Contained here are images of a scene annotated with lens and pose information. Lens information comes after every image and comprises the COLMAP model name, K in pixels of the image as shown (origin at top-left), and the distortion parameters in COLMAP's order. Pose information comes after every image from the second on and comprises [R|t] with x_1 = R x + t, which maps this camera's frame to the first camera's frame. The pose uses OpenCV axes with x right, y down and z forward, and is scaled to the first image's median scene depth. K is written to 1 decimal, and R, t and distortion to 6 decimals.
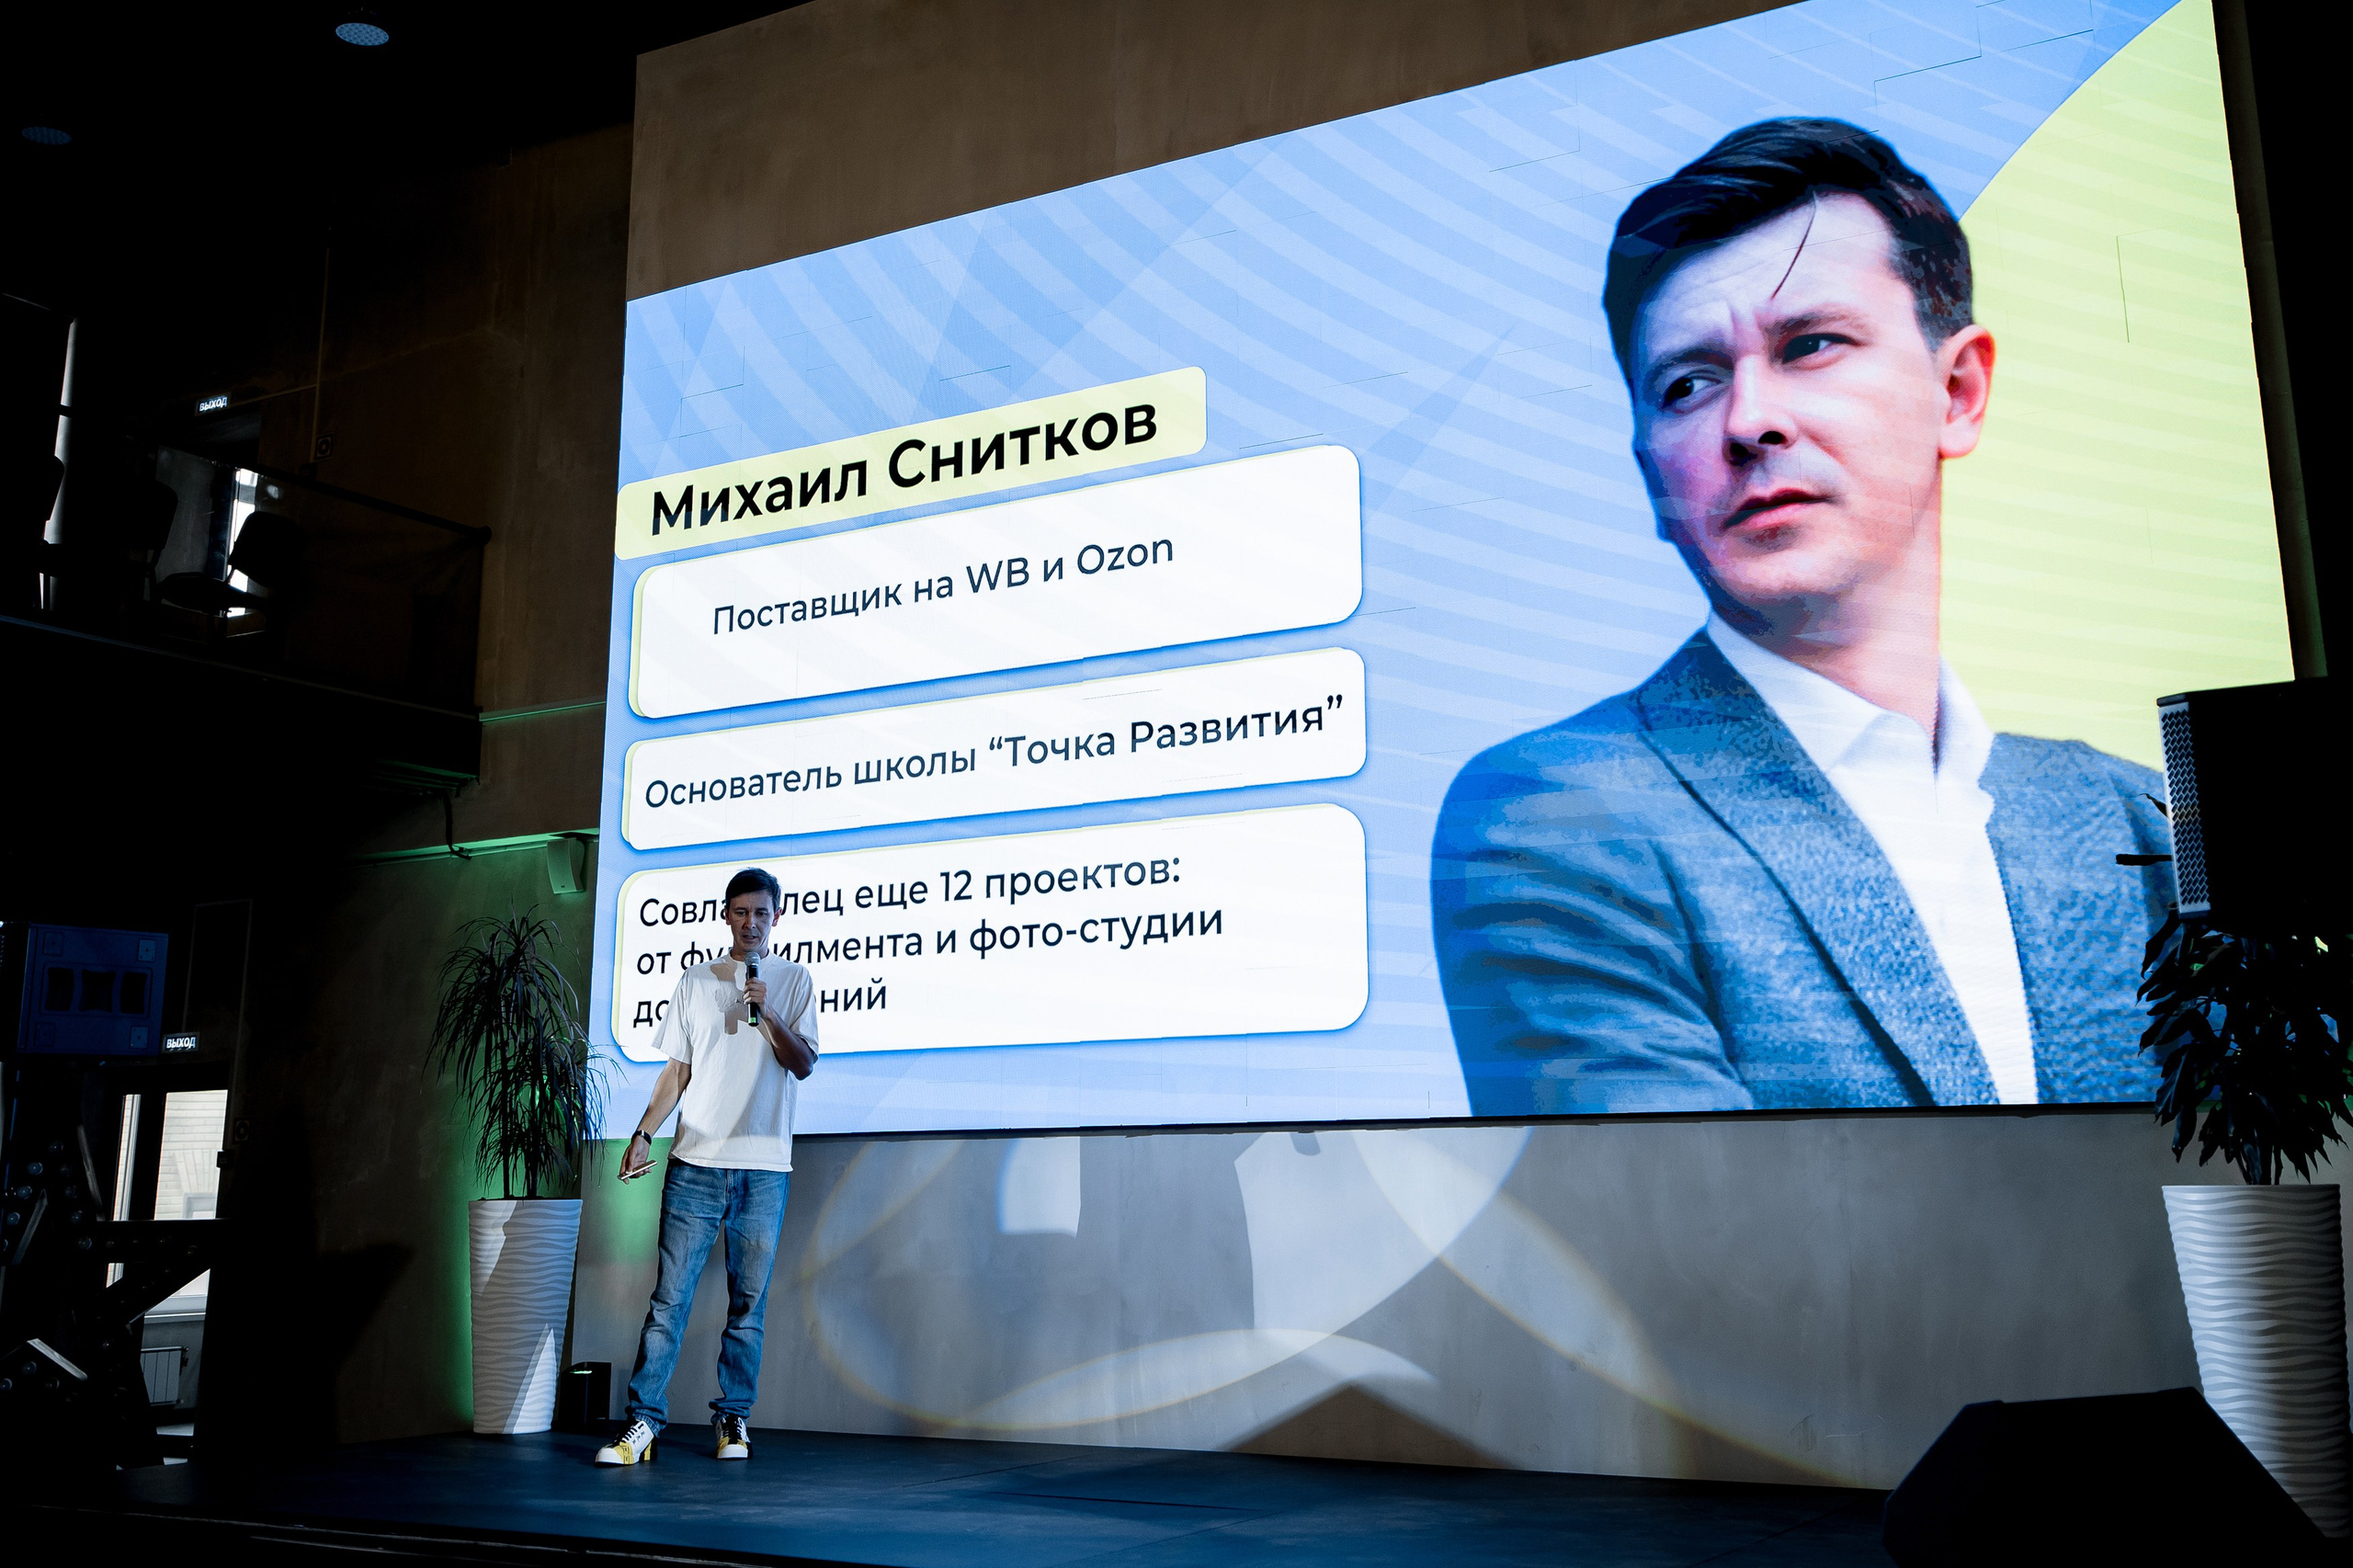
lens RADIAL K [[2450.0, 0, 1179.8], [0, 2450.0, 543.2], [0, 0, 1]] dist [-0.009020, 0.041329]
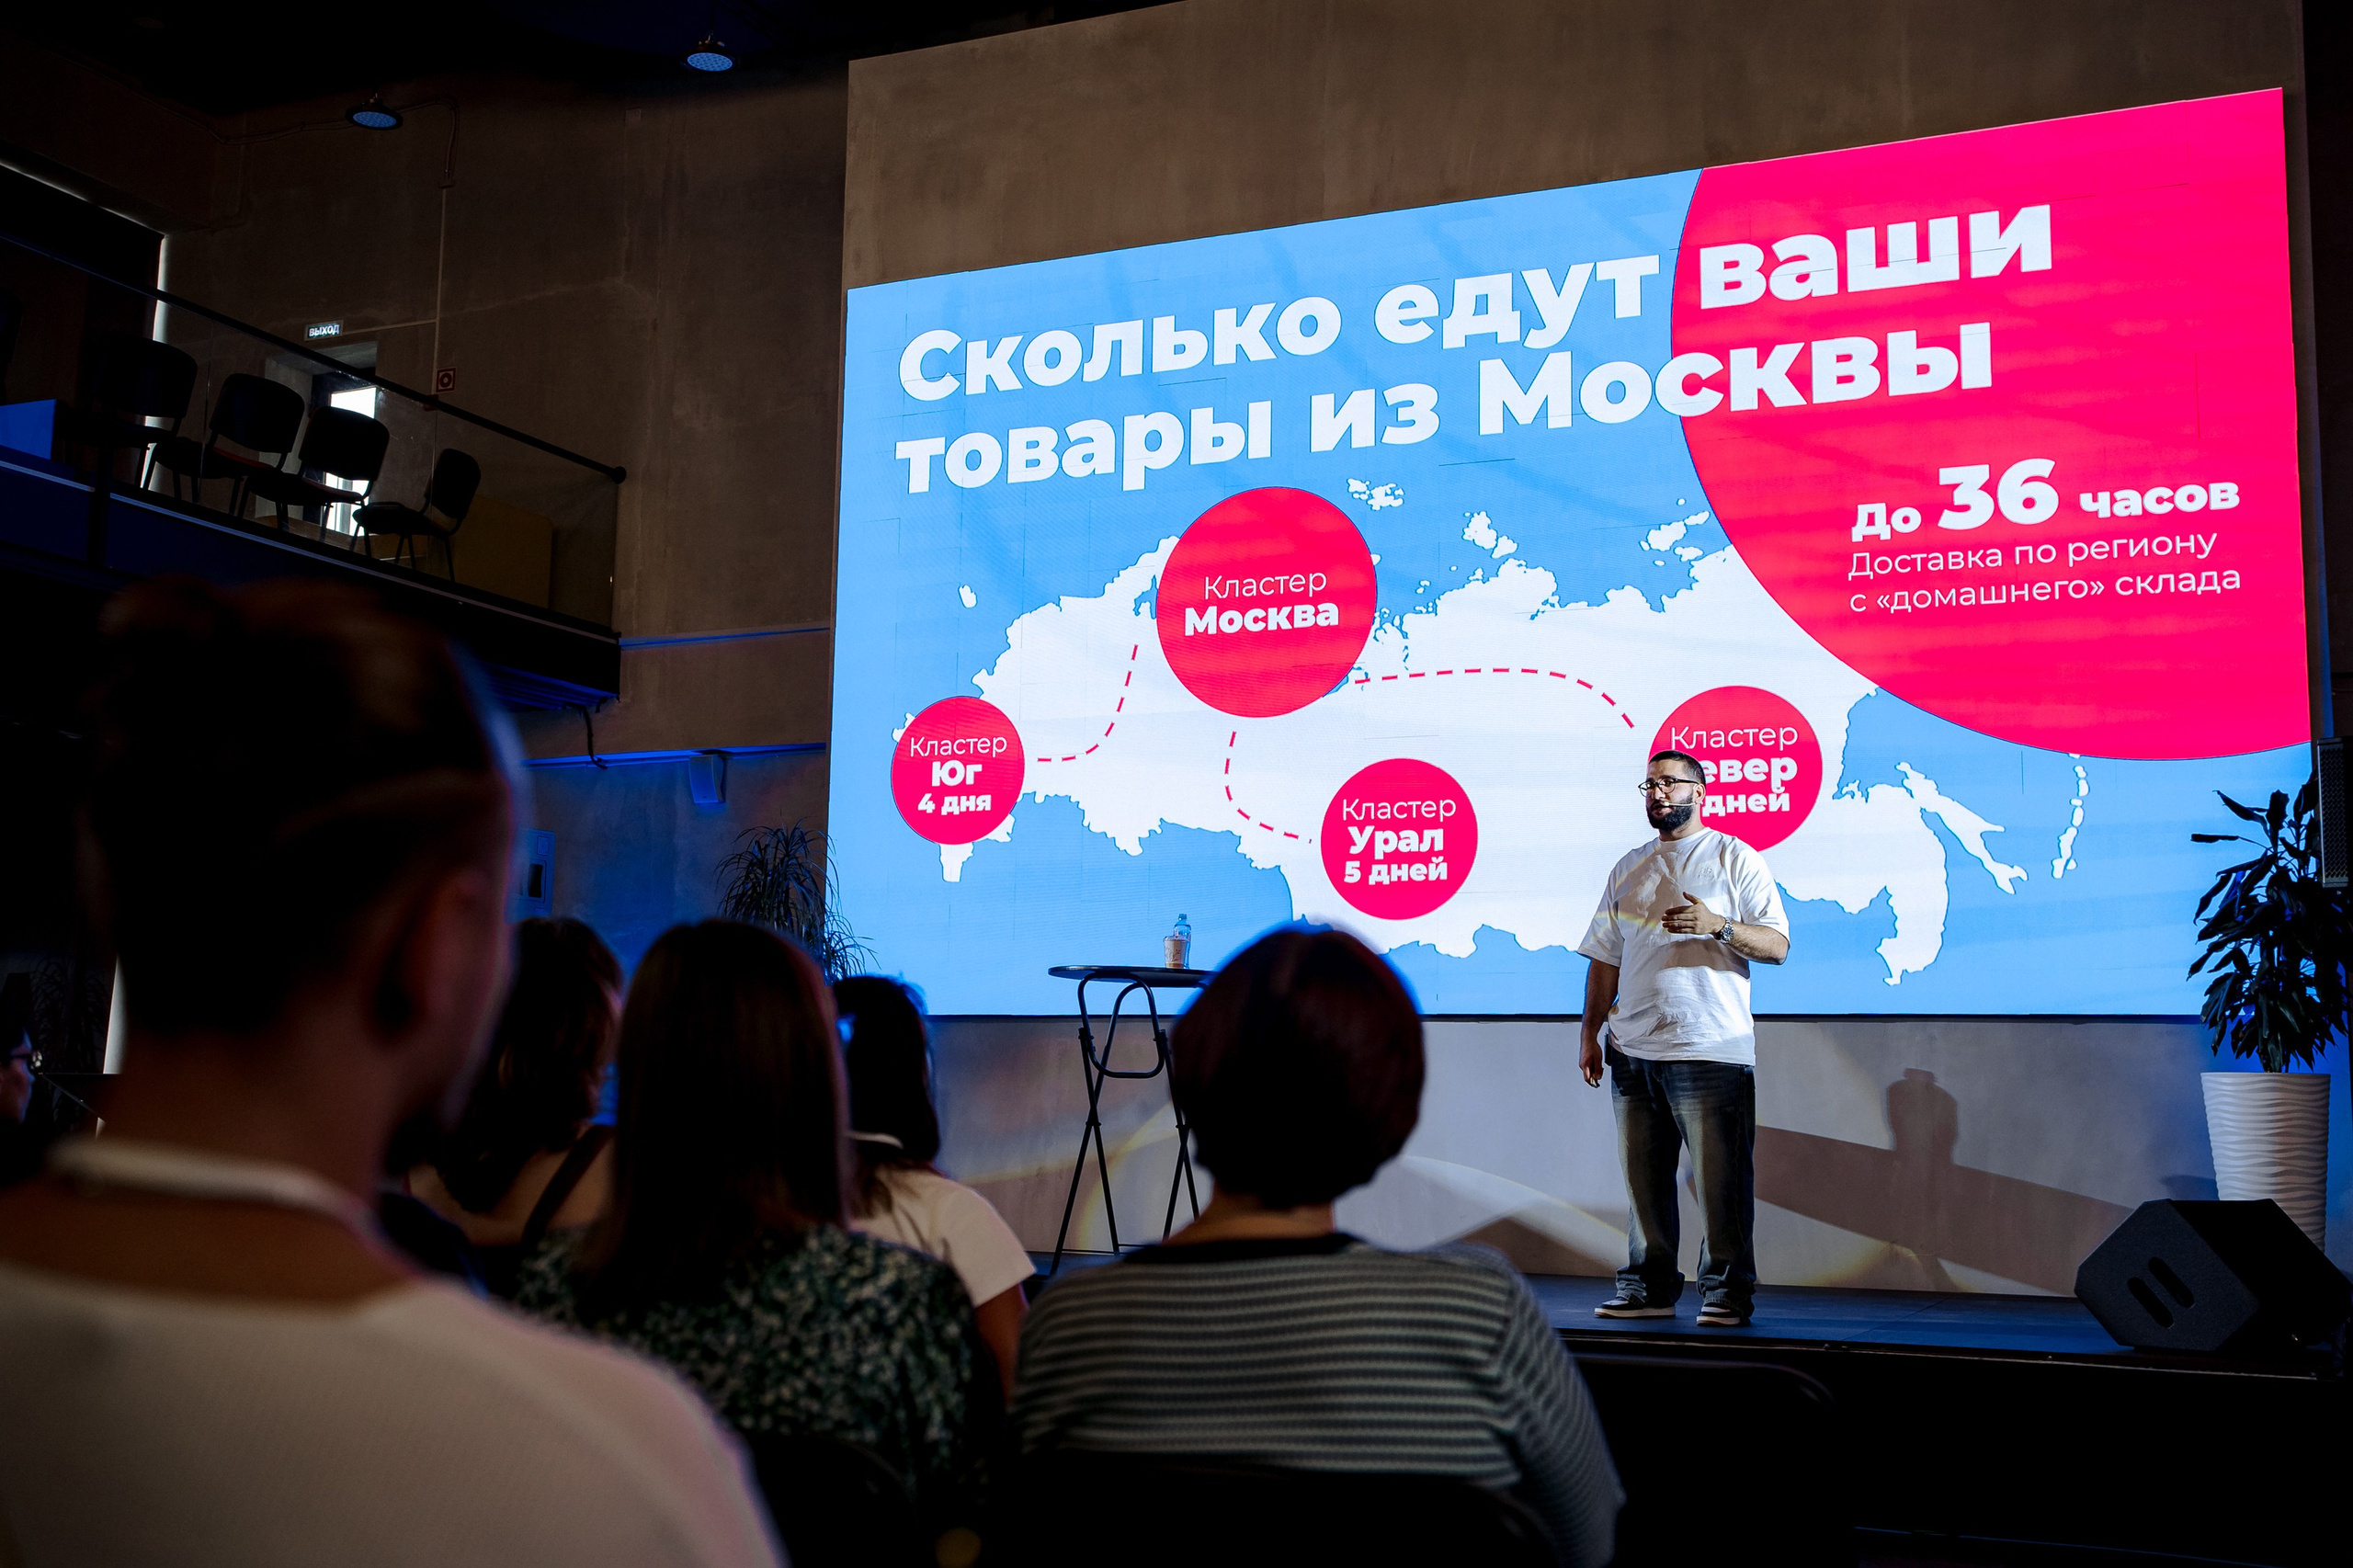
lens RADIAL K [[2500.0, 0, 1187.9], [0, 2500.0, 731.2], [0, 0, 1]] dist [-0.033414, 0.137007]
pose [[0.992893, 0.042169, 0.111287, -0.192993], [-0.054014, 0.992934, 0.105664, -0.026706], [-0.106045, -0.110924, 0.988155, -0.177791]]
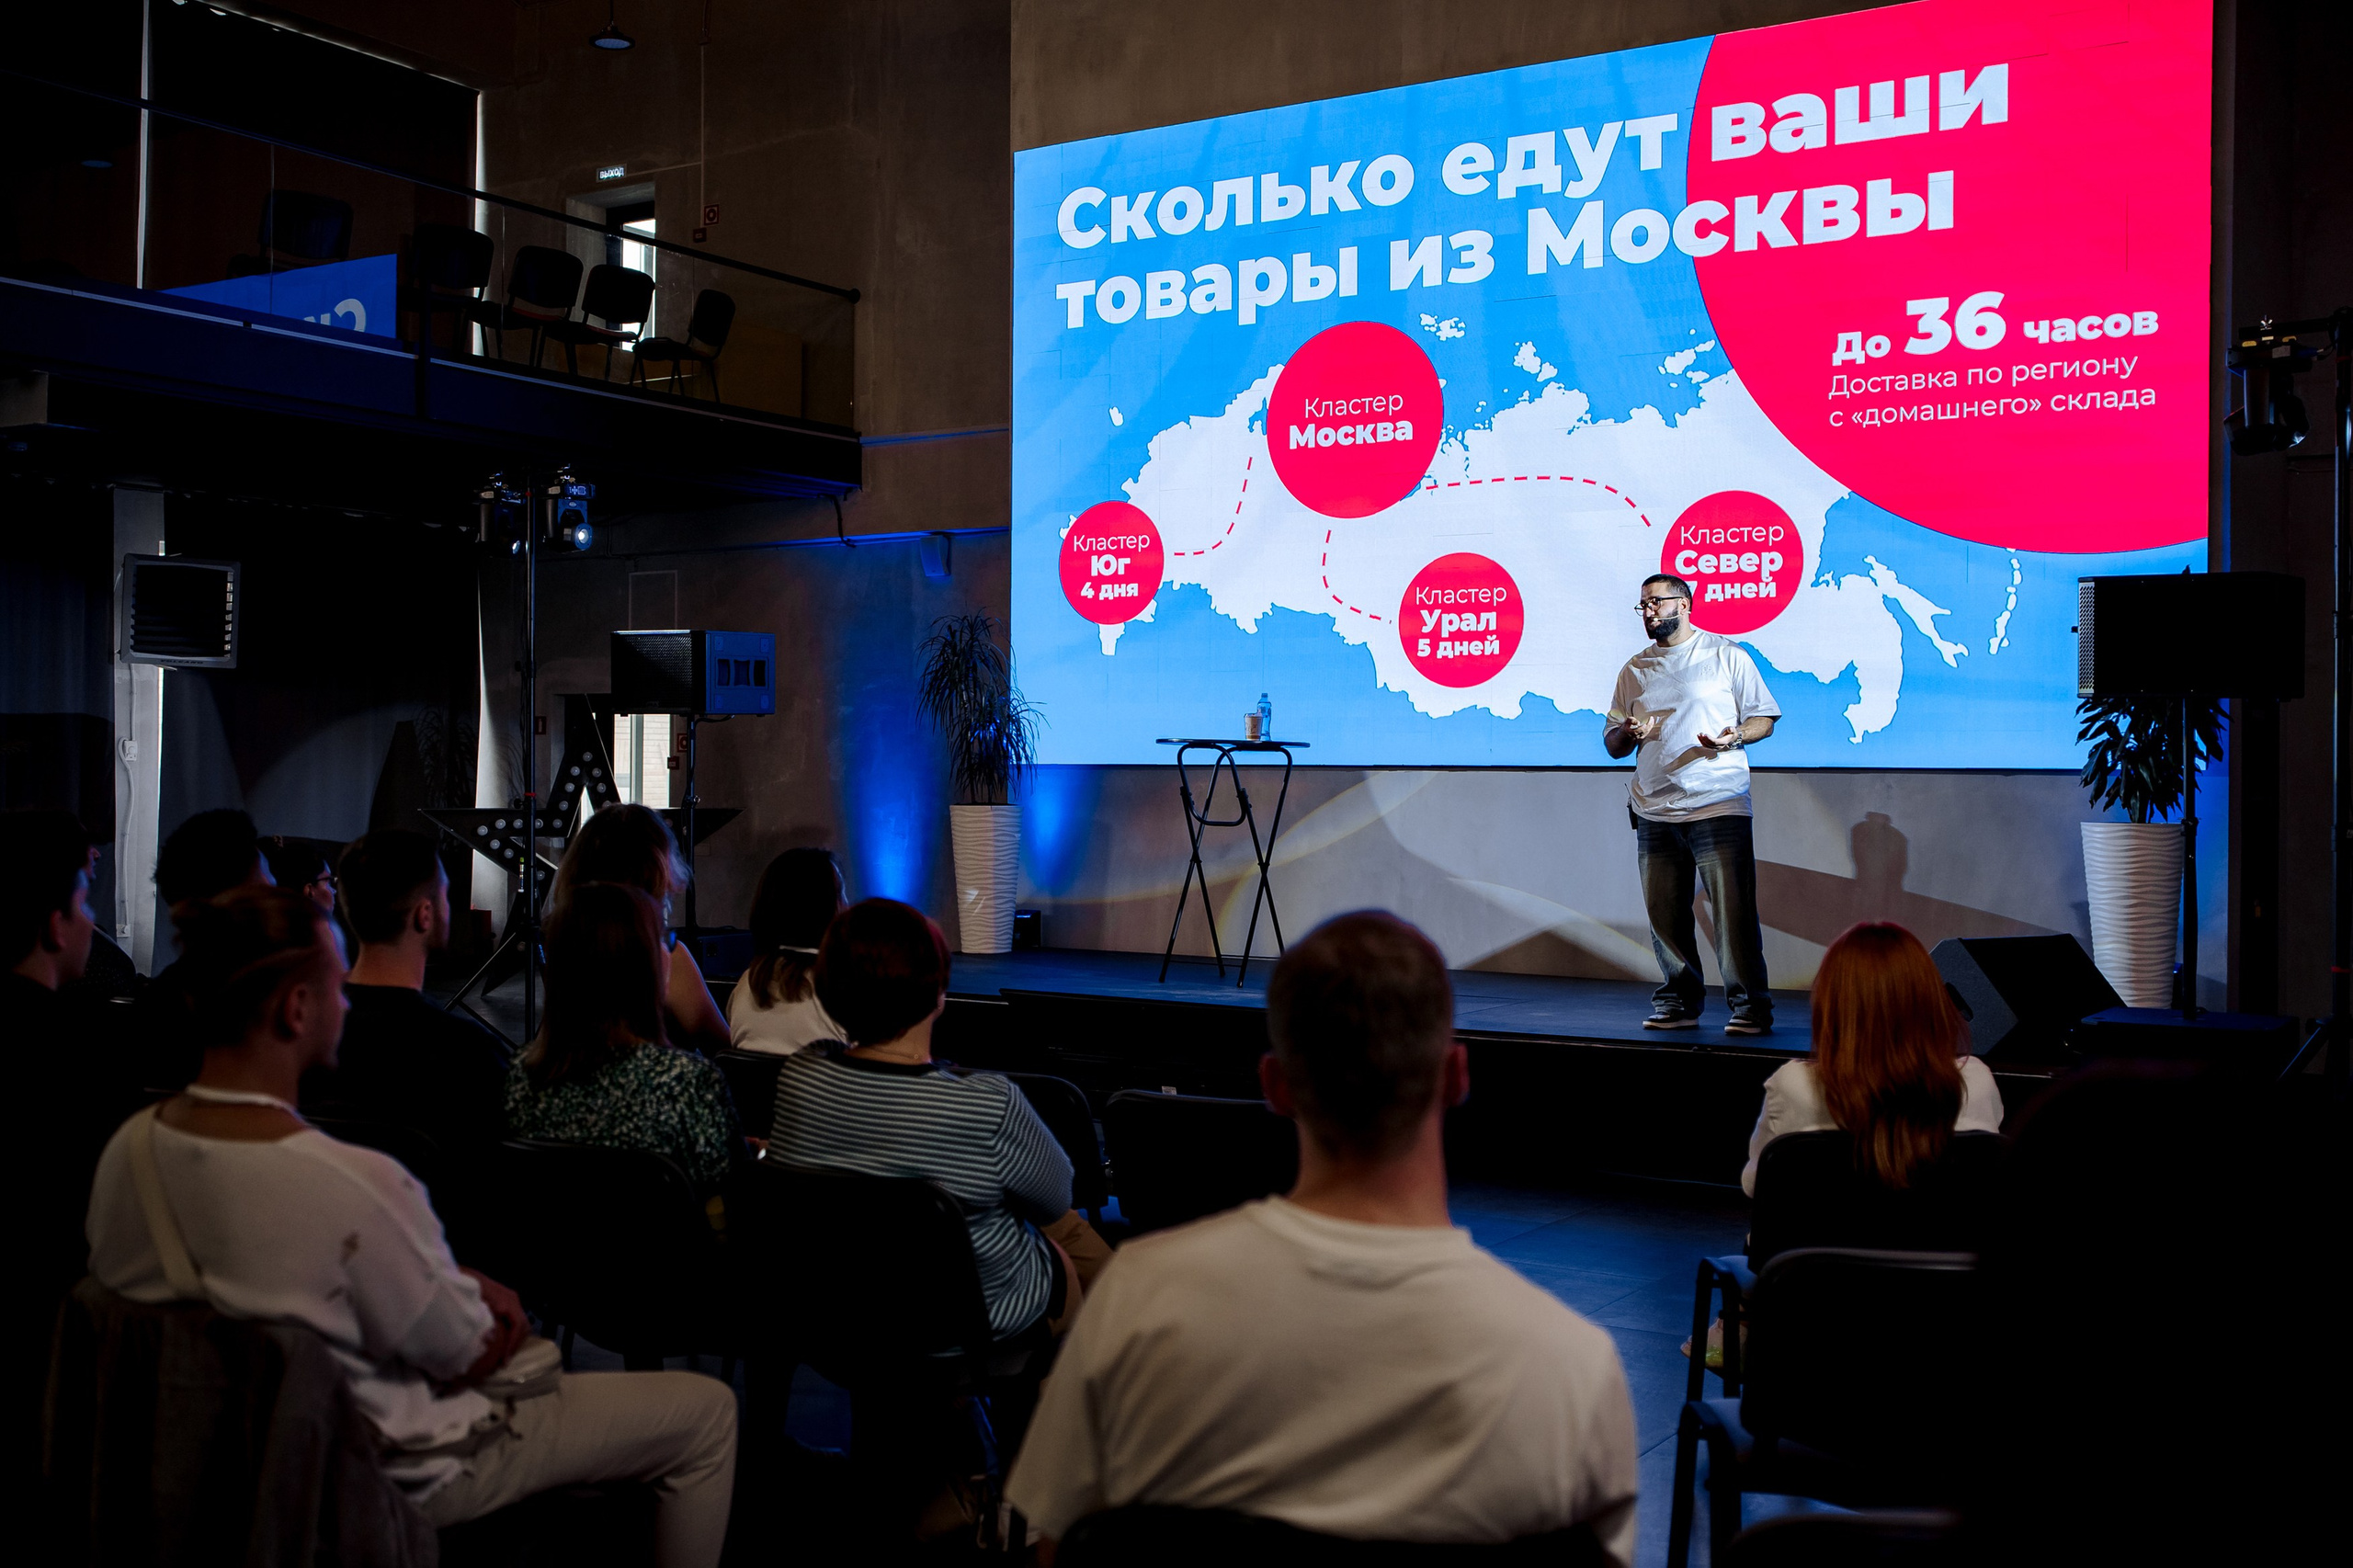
lens RADIAL K [[2397.1, 0, 1190.7], [0, 2397.1, 723.7], [0, 0, 1]] dist [-0.020555, 0.102546]
pose [[0.999661, 0.014260, -0.021795, -0.099075], [-0.008688, 0.971447, 0.237097, -0.107627], [0.024553, -0.236827, 0.971241, -0.339756]]
